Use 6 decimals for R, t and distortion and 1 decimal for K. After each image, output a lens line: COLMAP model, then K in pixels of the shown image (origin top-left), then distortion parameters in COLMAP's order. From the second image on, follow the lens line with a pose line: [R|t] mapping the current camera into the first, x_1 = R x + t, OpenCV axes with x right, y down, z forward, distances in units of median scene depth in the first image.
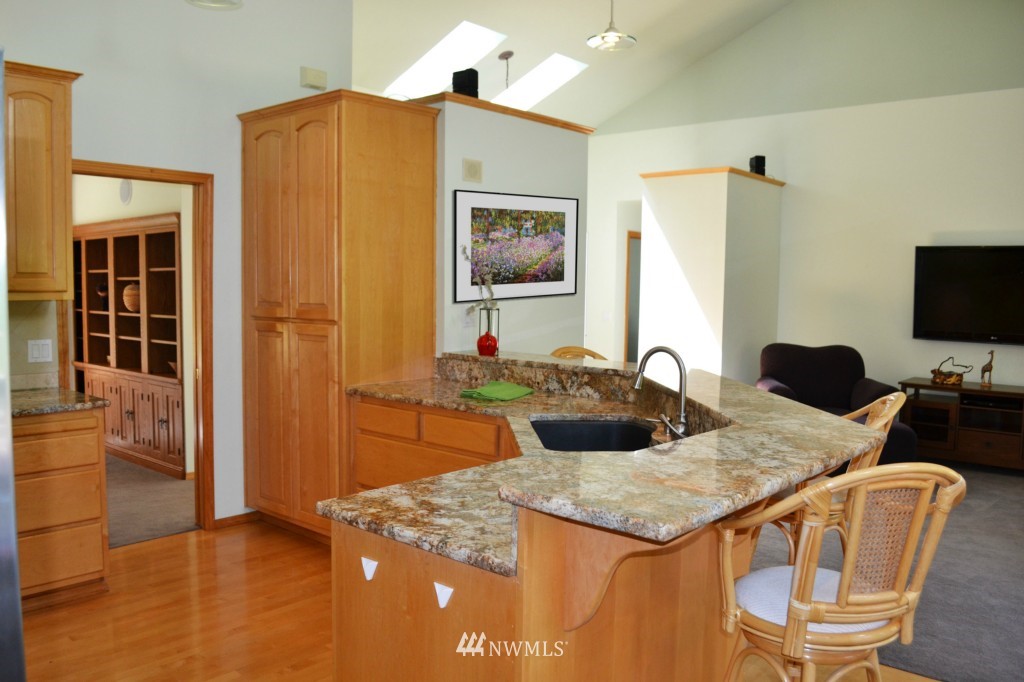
lens RADIAL K [[809.0, 0, 512.1], [0, 809.0, 353.6], [0, 0, 1]] dist [-0.102455, 0.042348]
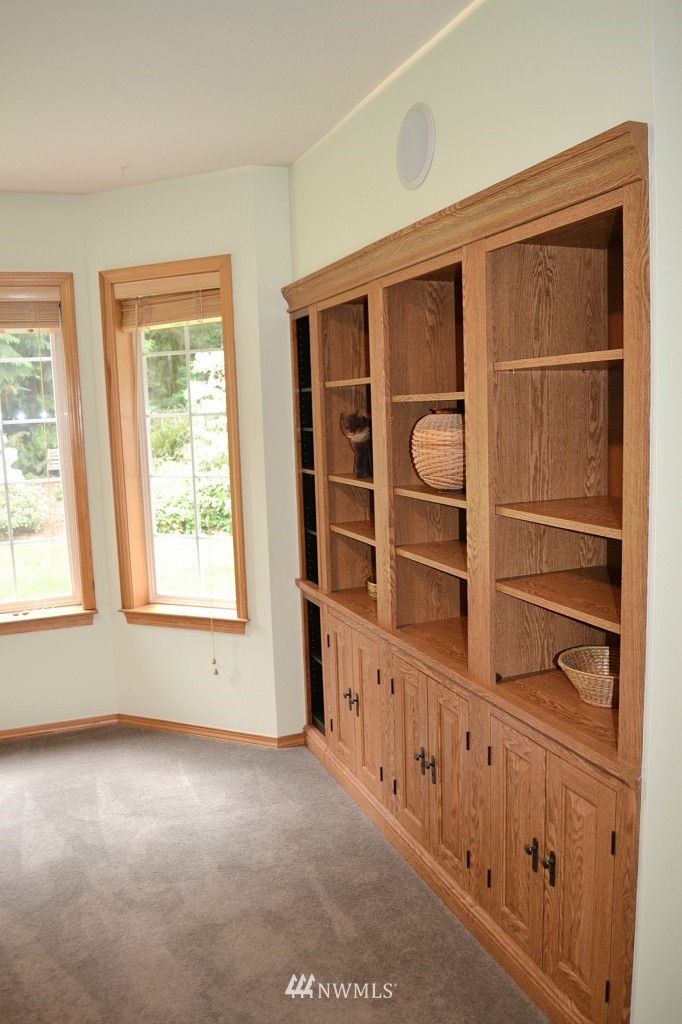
lens RADIAL K [[809.0, 0, 339.7], [0, 809.0, 522.2], [0, 0, 1]] dist [-0.102455, 0.042348]
pose [[0.886919, 0.019632, -0.461508, -0.334700], [0.010537, 0.997977, 0.062703, -0.058596], [0.461805, -0.060475, 0.884917, 0.623869]]
